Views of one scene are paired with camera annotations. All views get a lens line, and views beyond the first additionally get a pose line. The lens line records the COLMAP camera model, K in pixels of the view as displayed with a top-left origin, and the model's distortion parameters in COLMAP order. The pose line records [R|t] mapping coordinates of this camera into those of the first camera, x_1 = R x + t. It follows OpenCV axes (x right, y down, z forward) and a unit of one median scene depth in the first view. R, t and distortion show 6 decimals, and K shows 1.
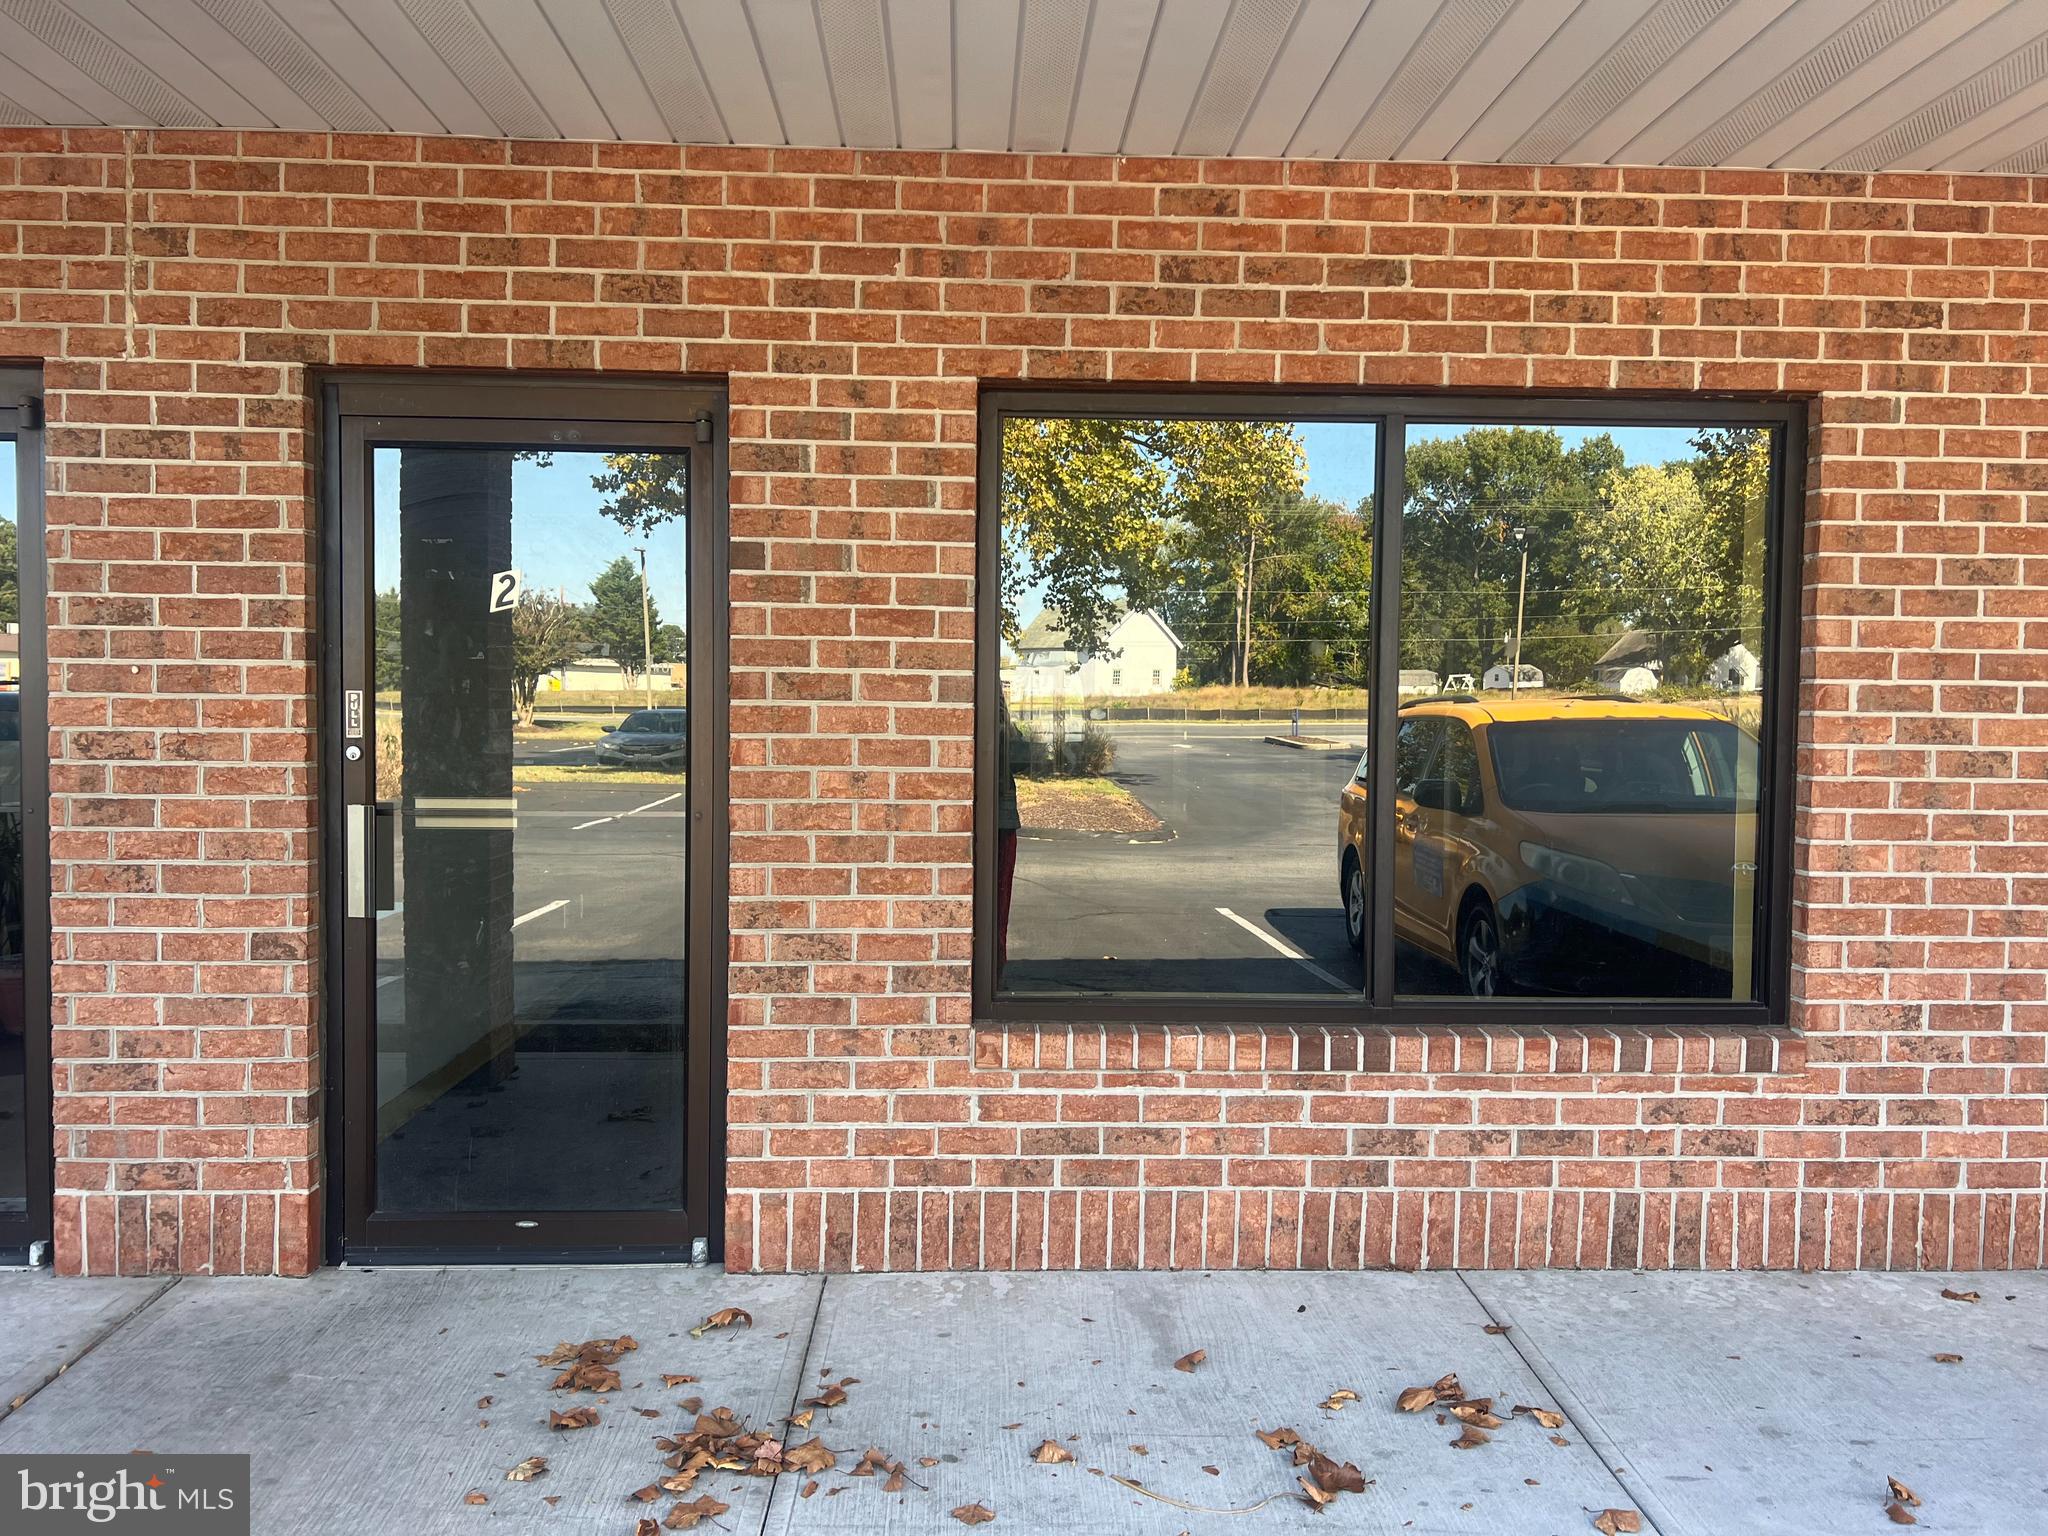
lens RADIAL K [[1557.3, 0, 1020.6], [0, 1557.3, 760.5], [0, 0, 1]] dist [0.054886, -0.055636]
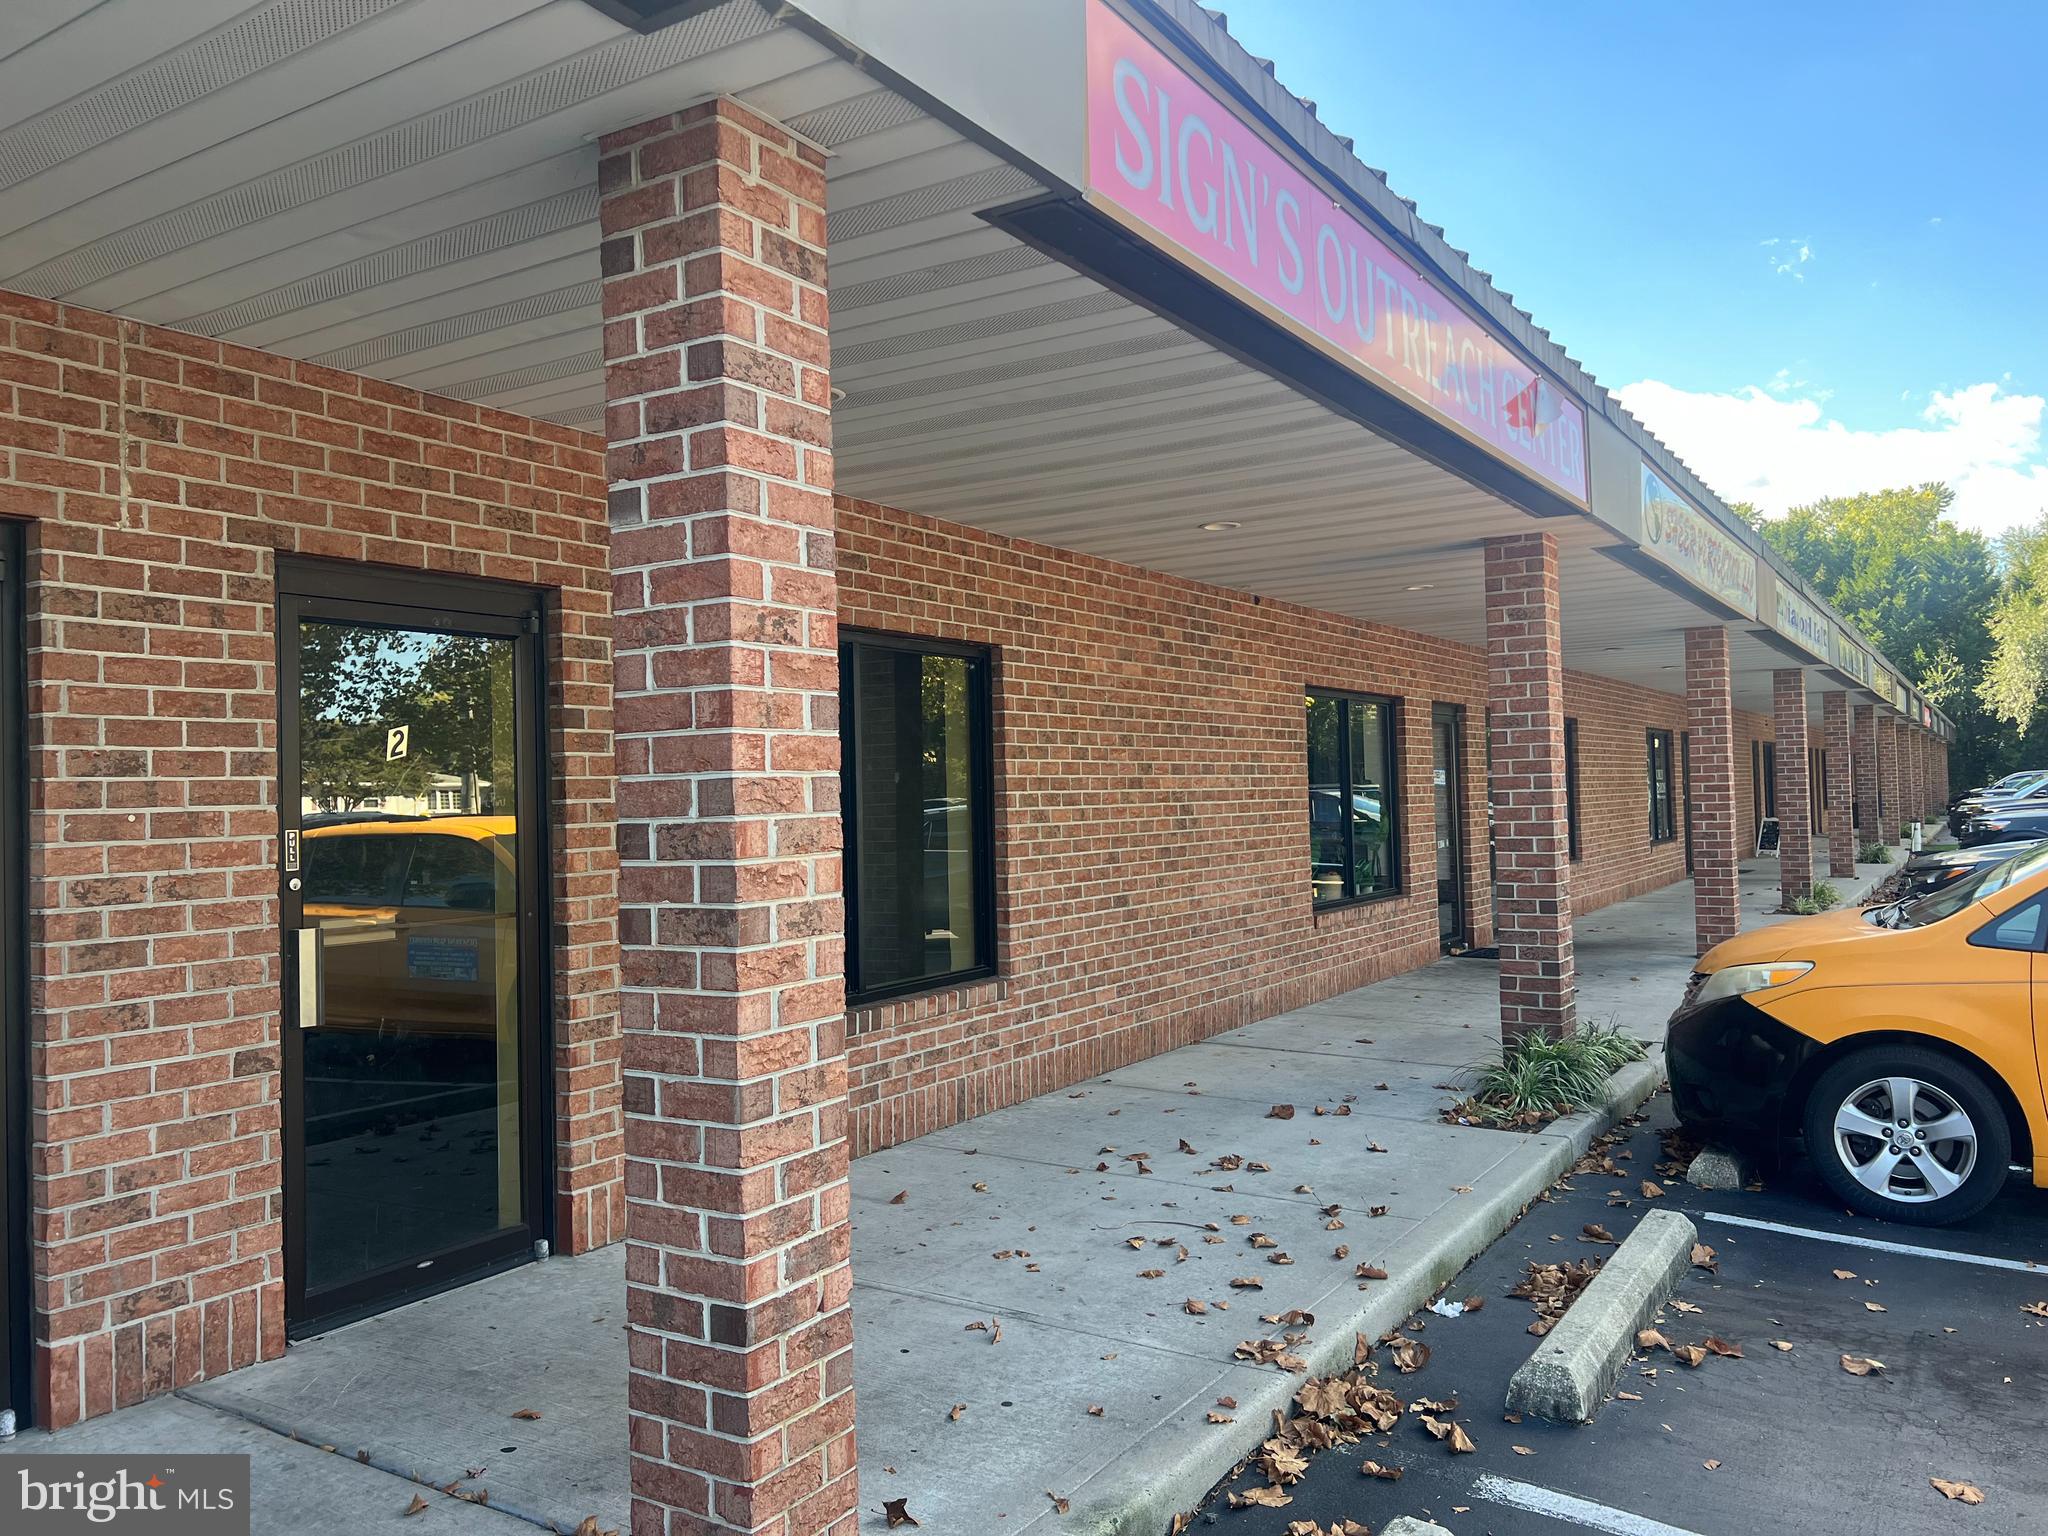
lens RADIAL K [[1557.3, 0, 1022.0], [0, 1557.3, 765.4], [0, 0, 1]] dist [0.054886, -0.055636]
pose [[0.560283, -0.007546, 0.828267, -1.097859], [0.063299, 0.997424, -0.033732, -0.019298], [-0.825879, 0.071328, 0.559317, -0.089332]]
